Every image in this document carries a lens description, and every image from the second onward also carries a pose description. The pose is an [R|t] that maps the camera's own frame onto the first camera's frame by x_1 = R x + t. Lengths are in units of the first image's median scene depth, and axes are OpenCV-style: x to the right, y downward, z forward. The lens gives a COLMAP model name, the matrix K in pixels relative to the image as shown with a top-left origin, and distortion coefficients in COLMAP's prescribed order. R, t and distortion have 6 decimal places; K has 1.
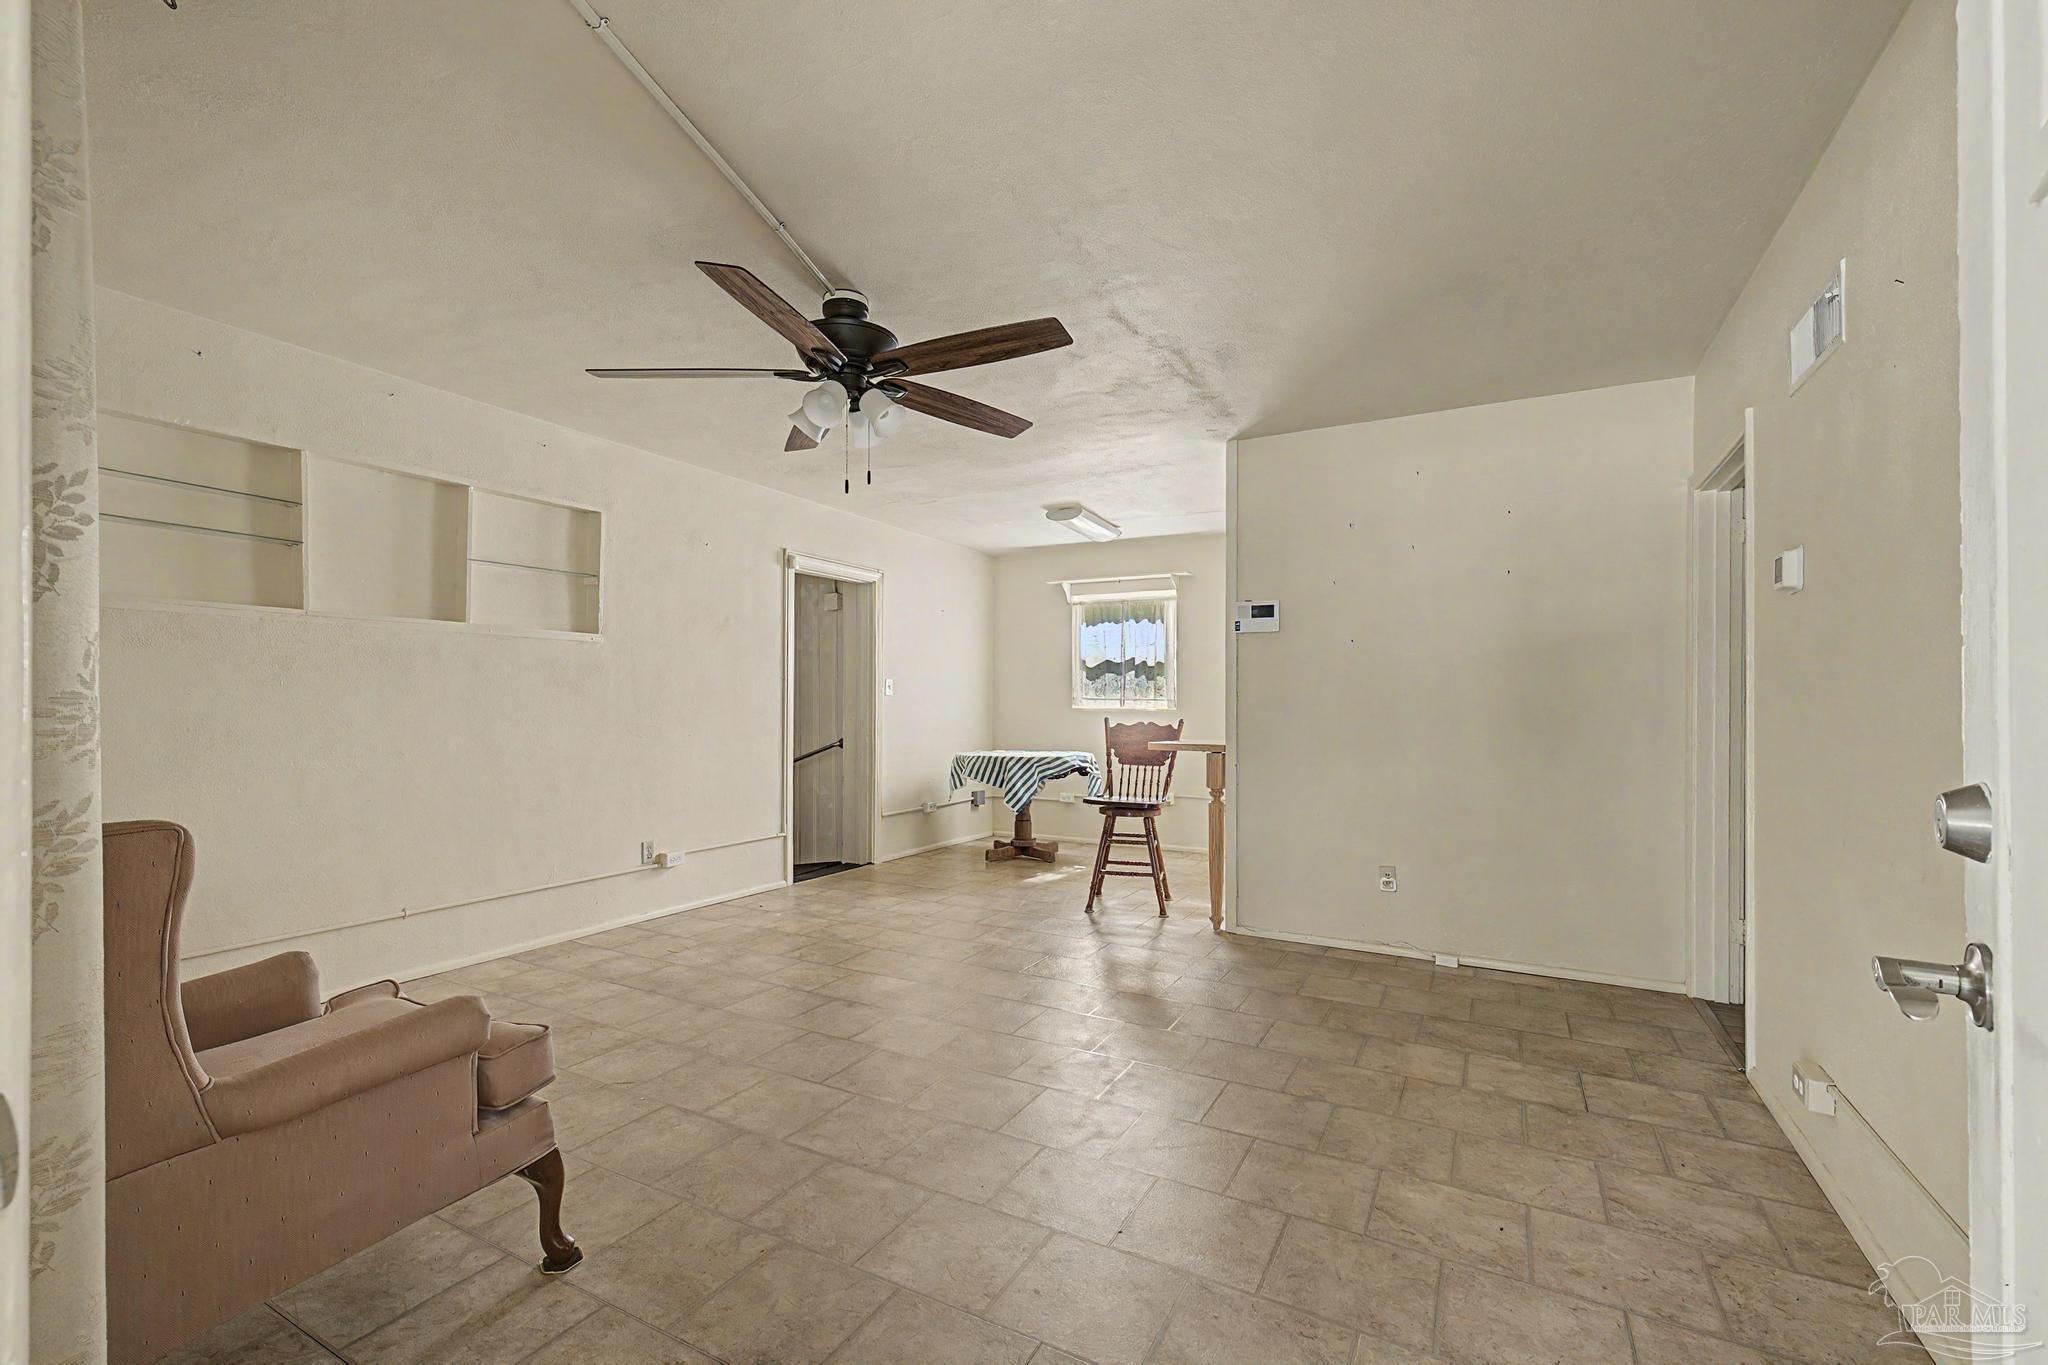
lens RADIAL K [[873.2, 0, 1018.3], [0, 873.2, 692.8], [0, 0, 1]] dist [0.003051, 0.000255]
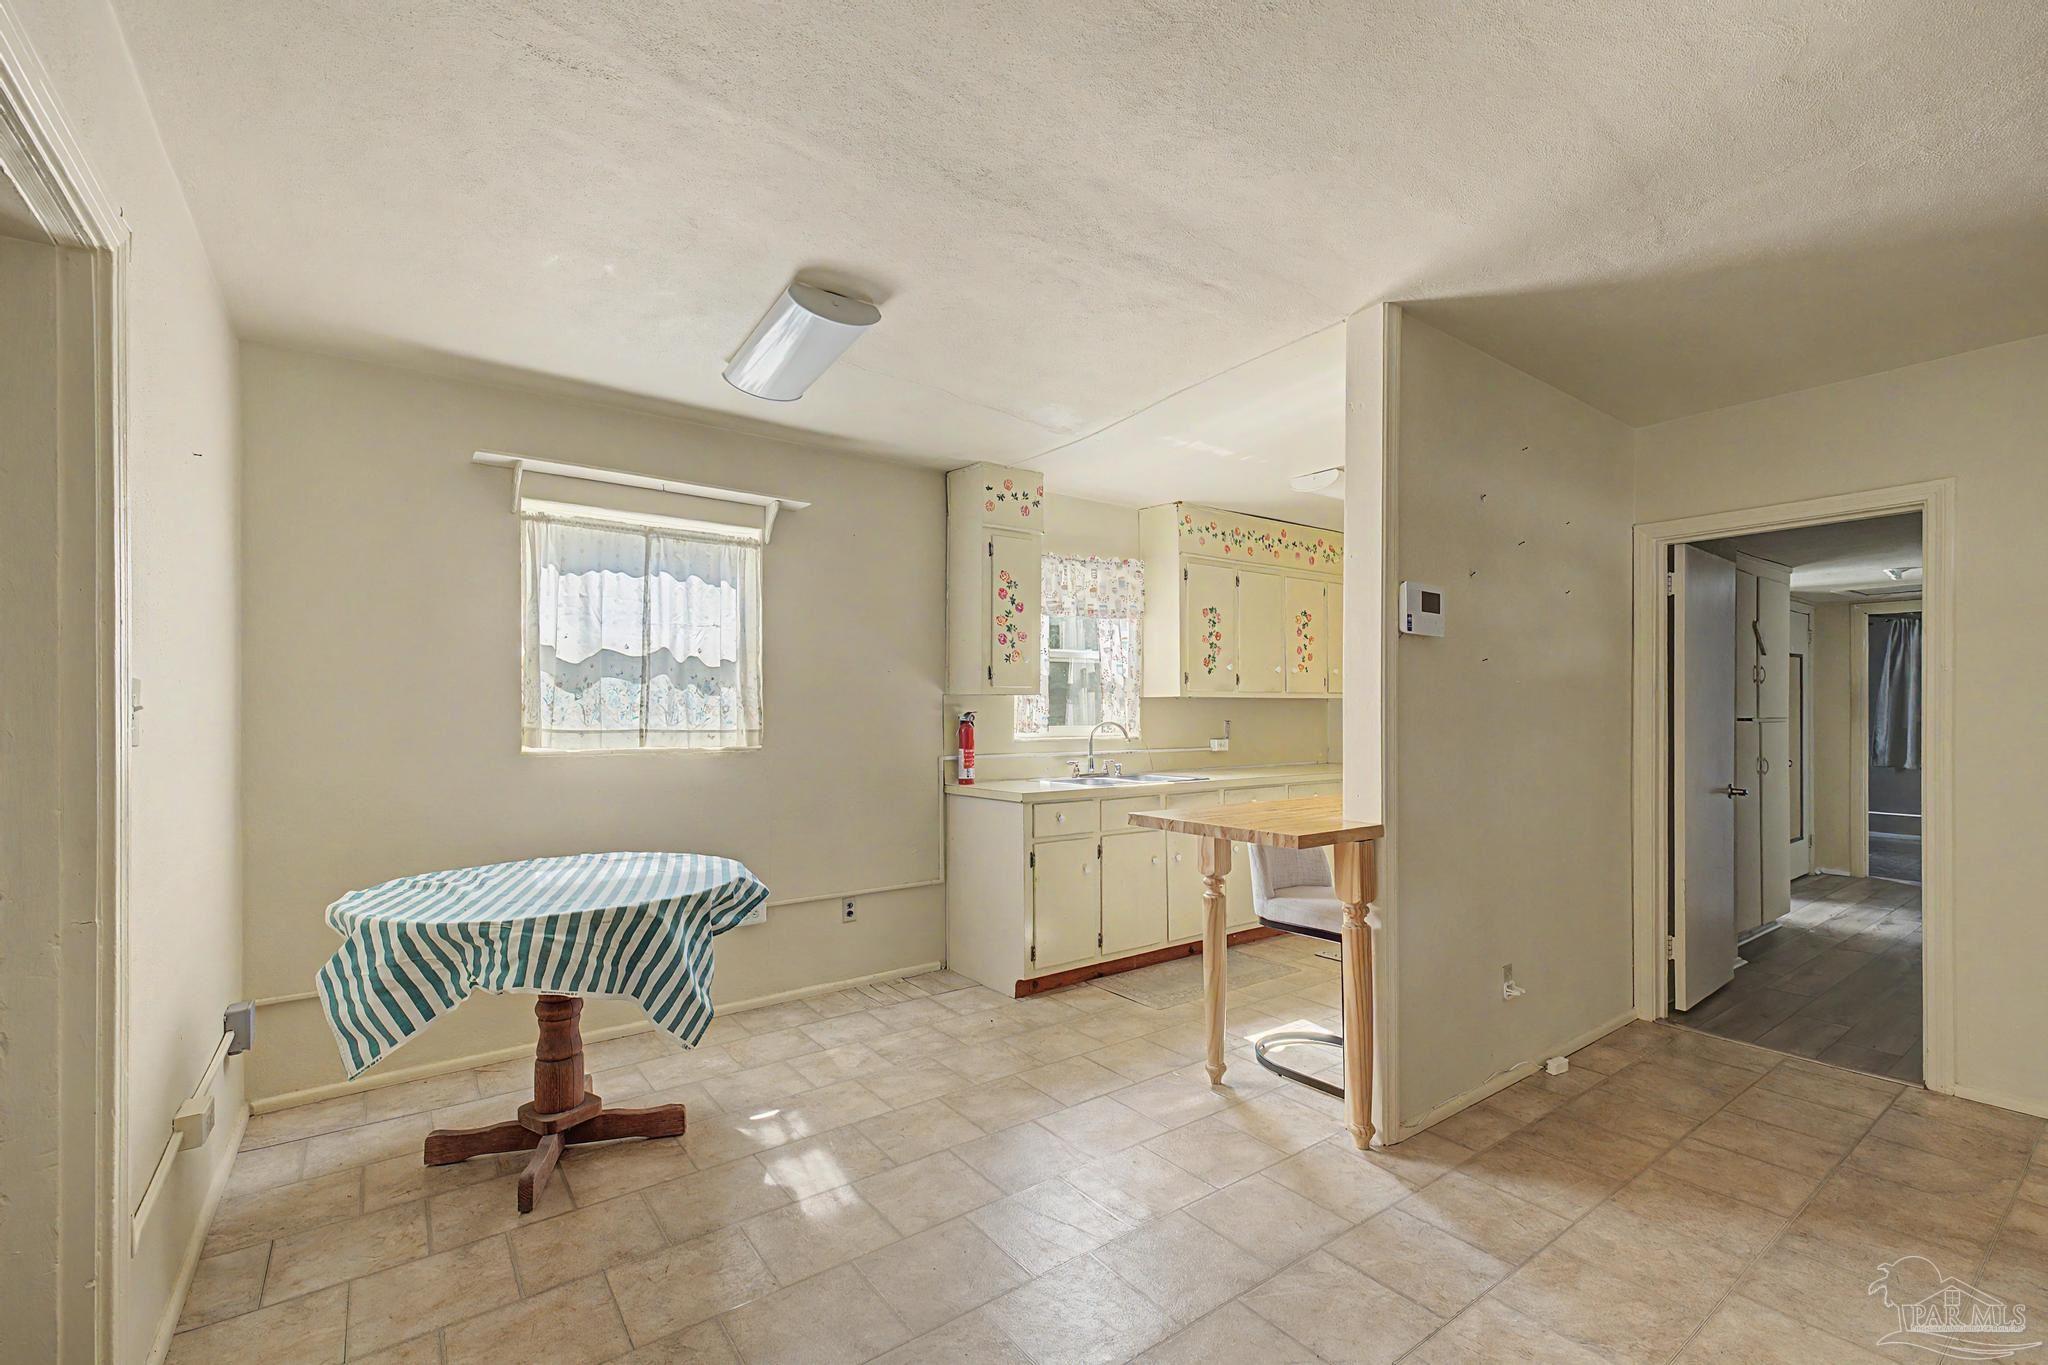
lens RADIAL K [[873.2, 0, 1024.6], [0, 873.2, 695.5], [0, 0, 1]] dist [0.003051, 0.000255]
pose [[0.423181, 0.017370, 0.905878, -0.244084], [-0.009045, 0.999847, -0.014947, -0.007593], [-0.906000, -0.001869, 0.423274, 0.613225]]
